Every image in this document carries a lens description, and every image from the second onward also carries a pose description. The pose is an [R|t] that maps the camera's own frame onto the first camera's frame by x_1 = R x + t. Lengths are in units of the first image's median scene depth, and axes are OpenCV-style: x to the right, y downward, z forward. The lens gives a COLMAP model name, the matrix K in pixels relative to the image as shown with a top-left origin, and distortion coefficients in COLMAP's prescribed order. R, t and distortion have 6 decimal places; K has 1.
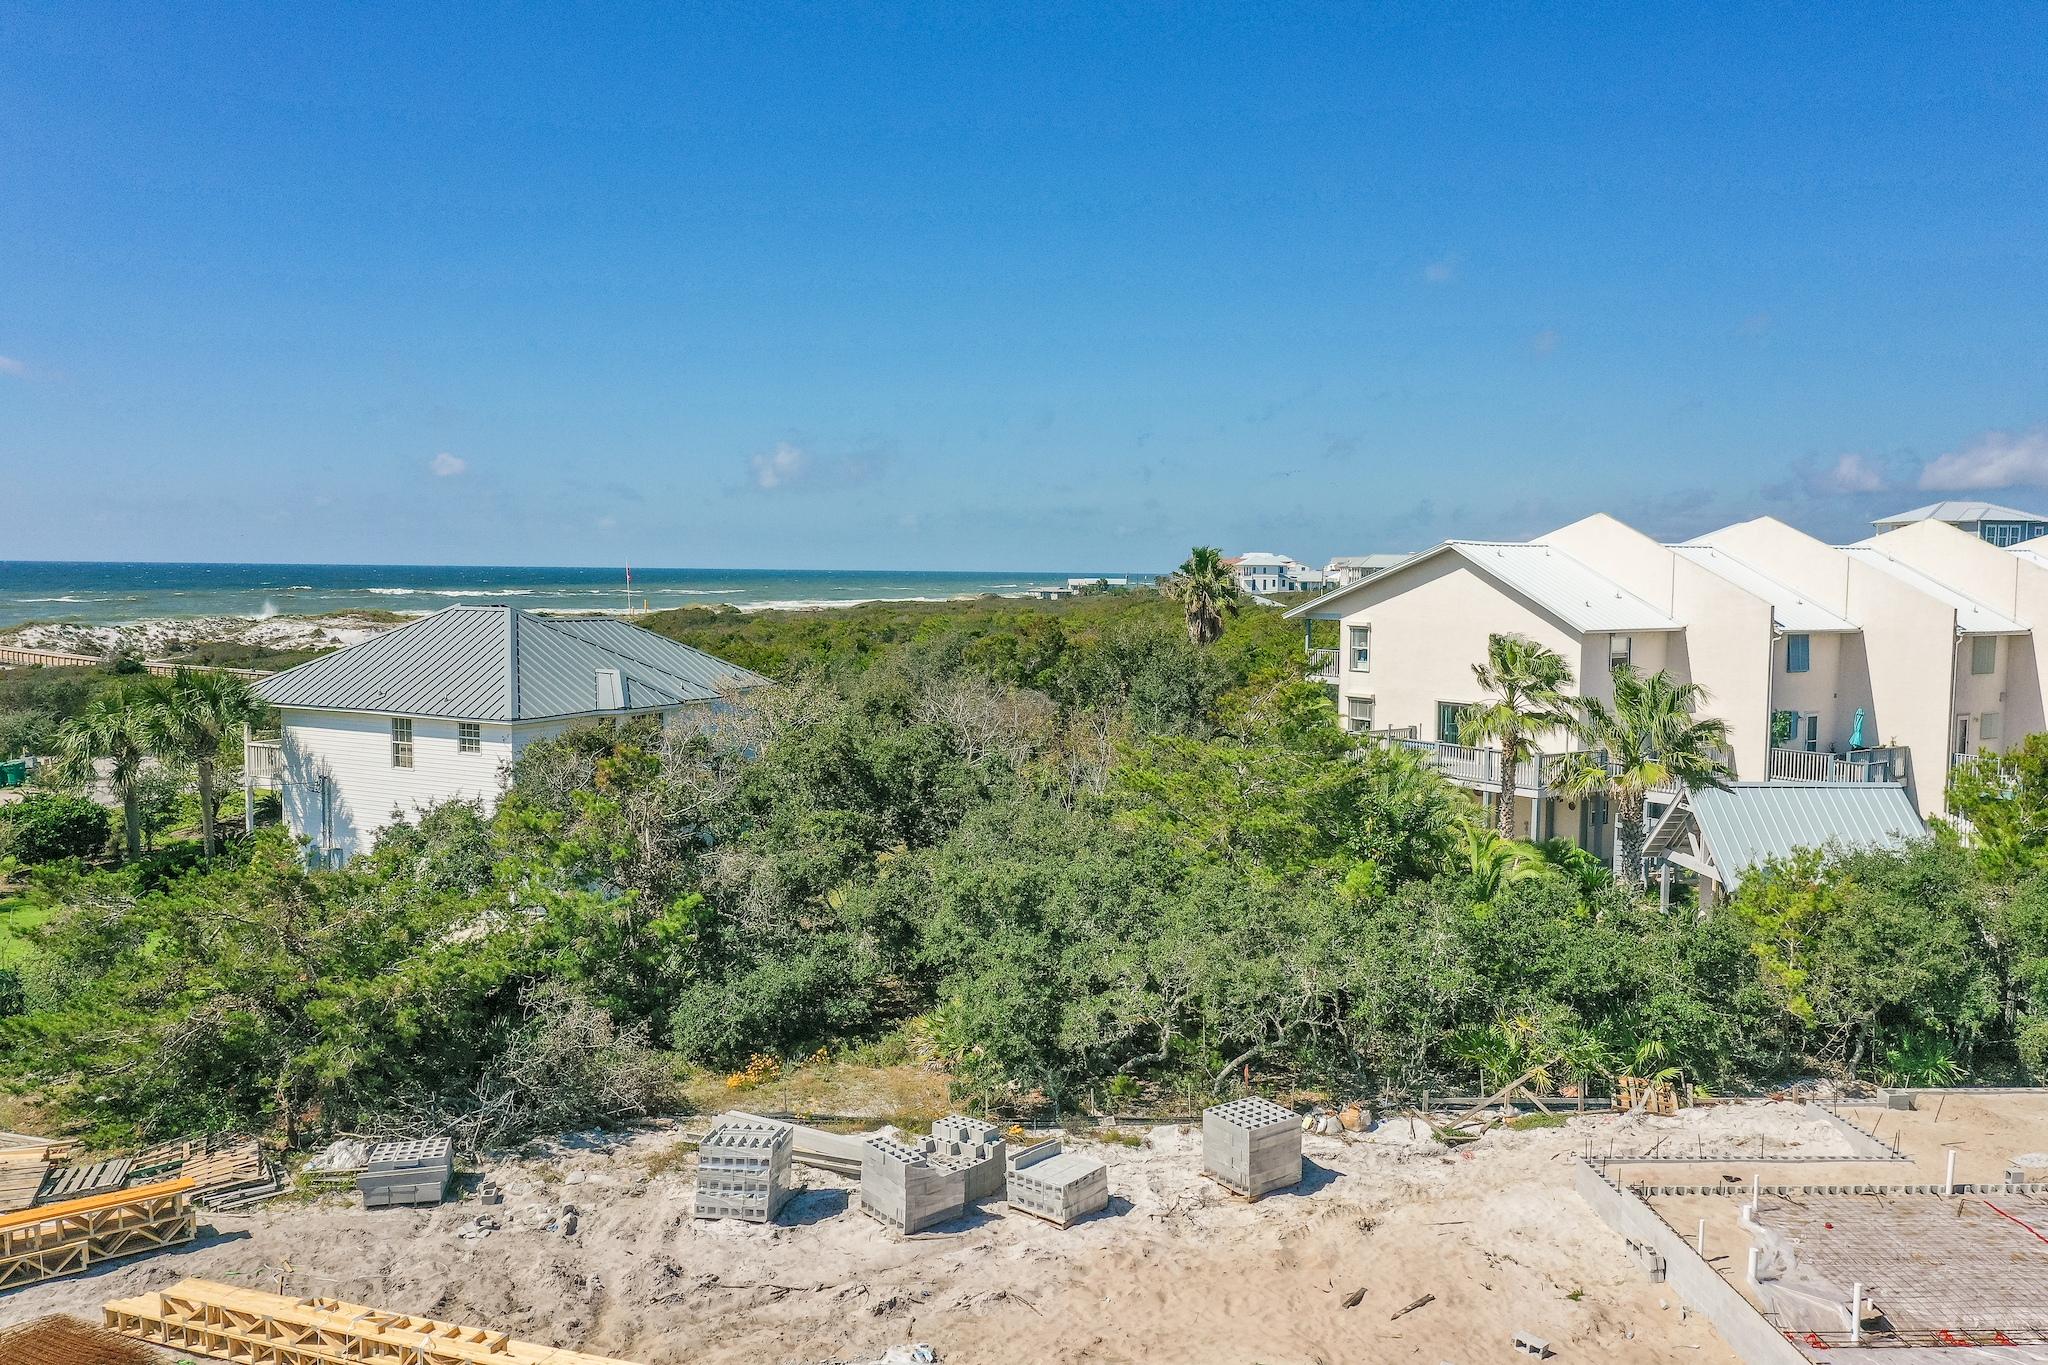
lens RADIAL K [[1611.2, 0, 1015.7], [0, 1611.2, 691.6], [0, 0, 1]] dist [-0.004907, -0.005073]
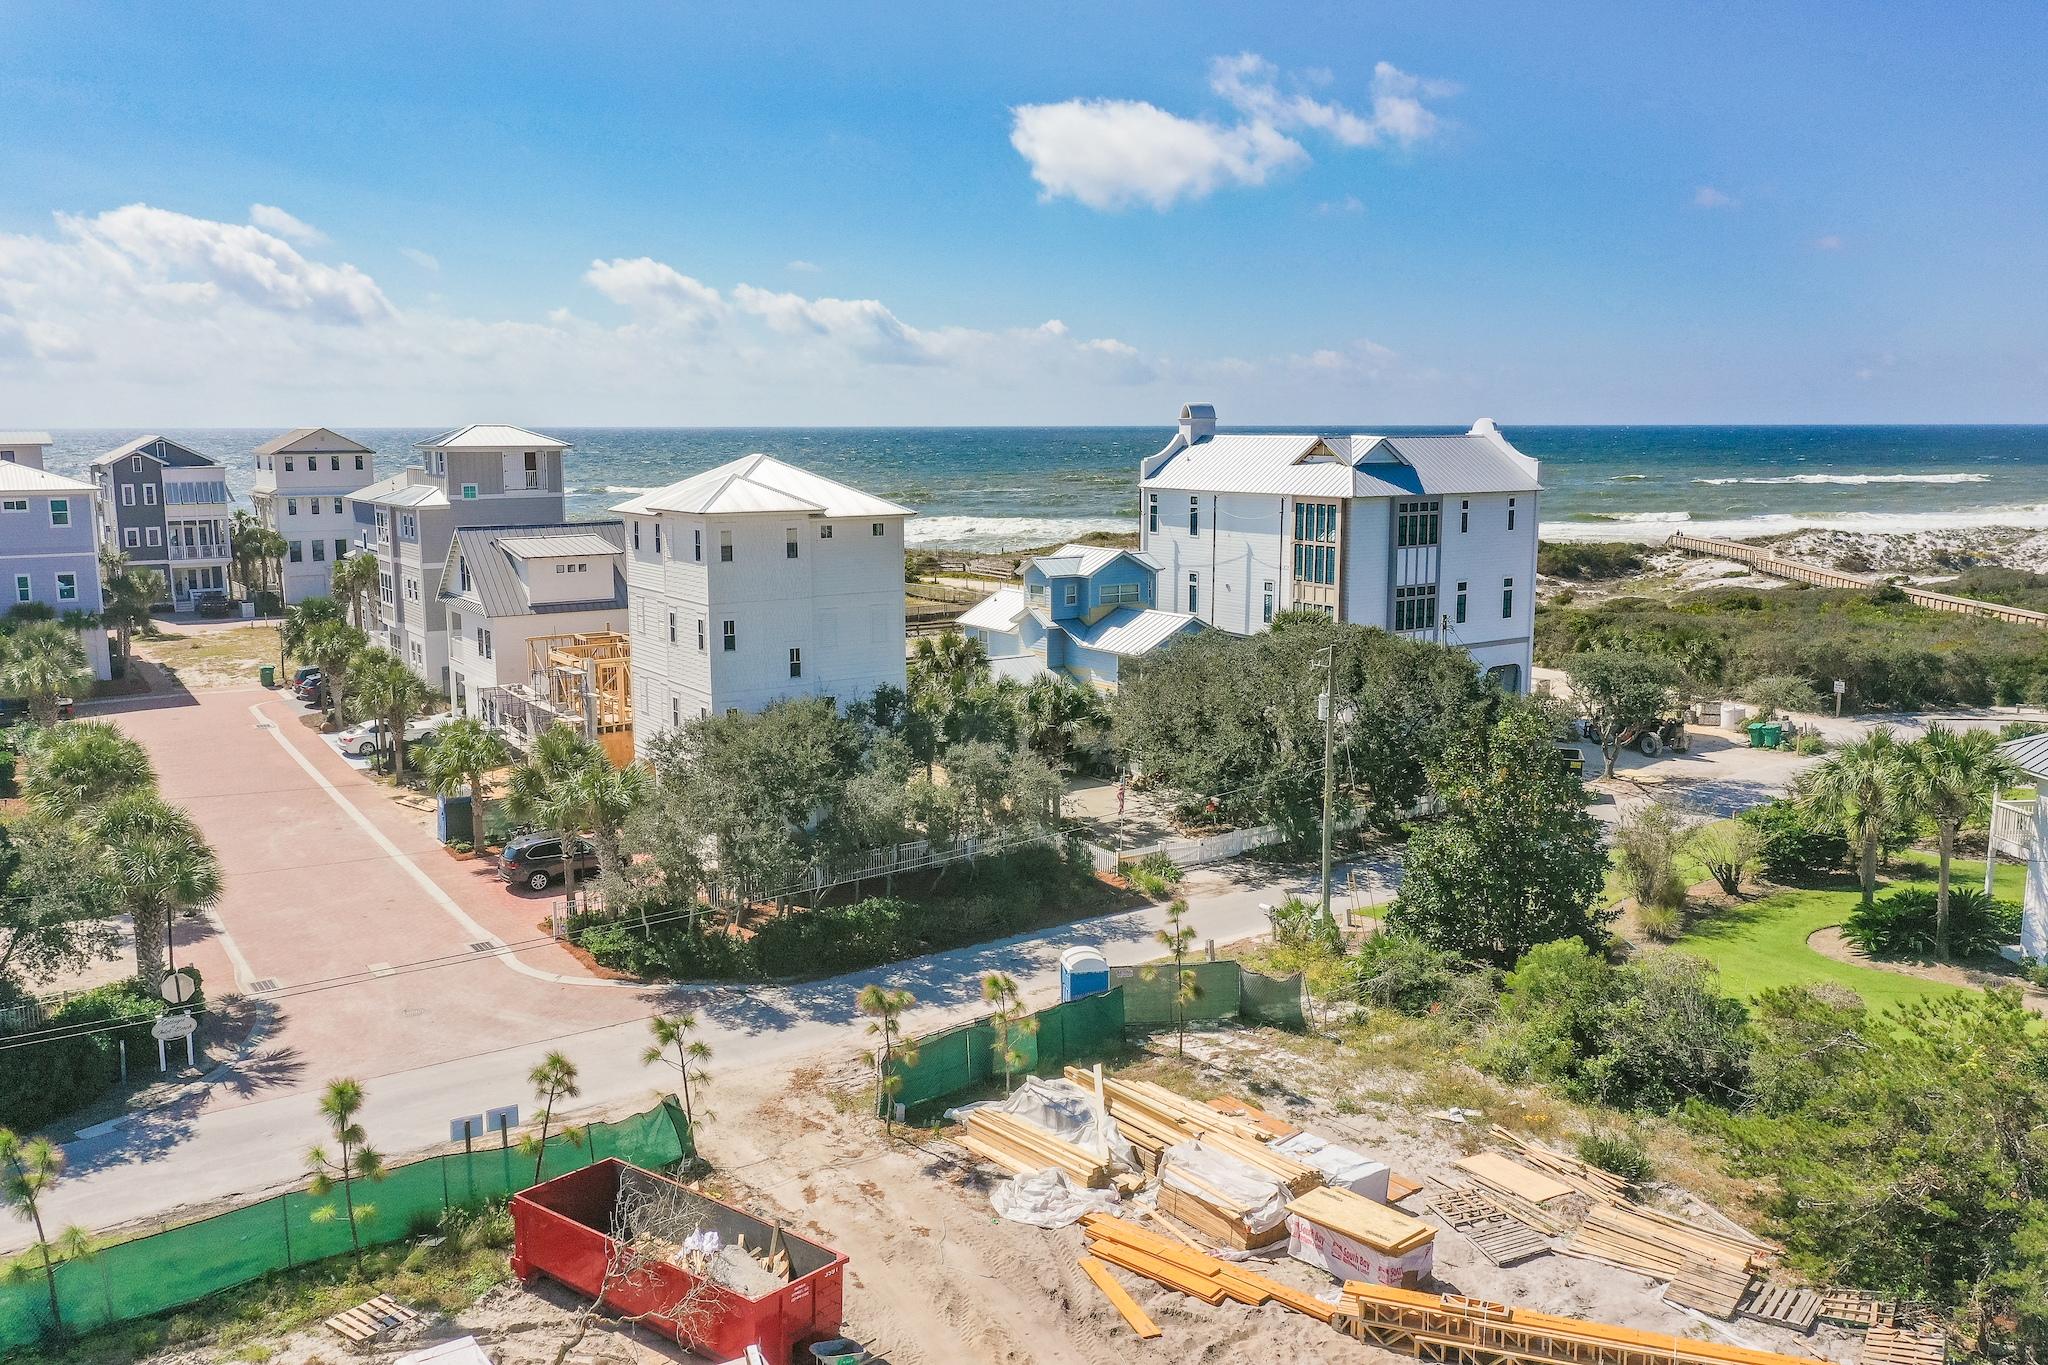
lens RADIAL K [[1611.2, 0, 1022.2], [0, 1611.2, 674.7], [0, 0, 1]] dist [-0.004907, -0.005073]
pose [[0.539014, 0.116909, -0.834144, 0.000962], [-0.053681, 0.993076, 0.104496, -0.178758], [0.840585, -0.011547, 0.541557, -0.011109]]
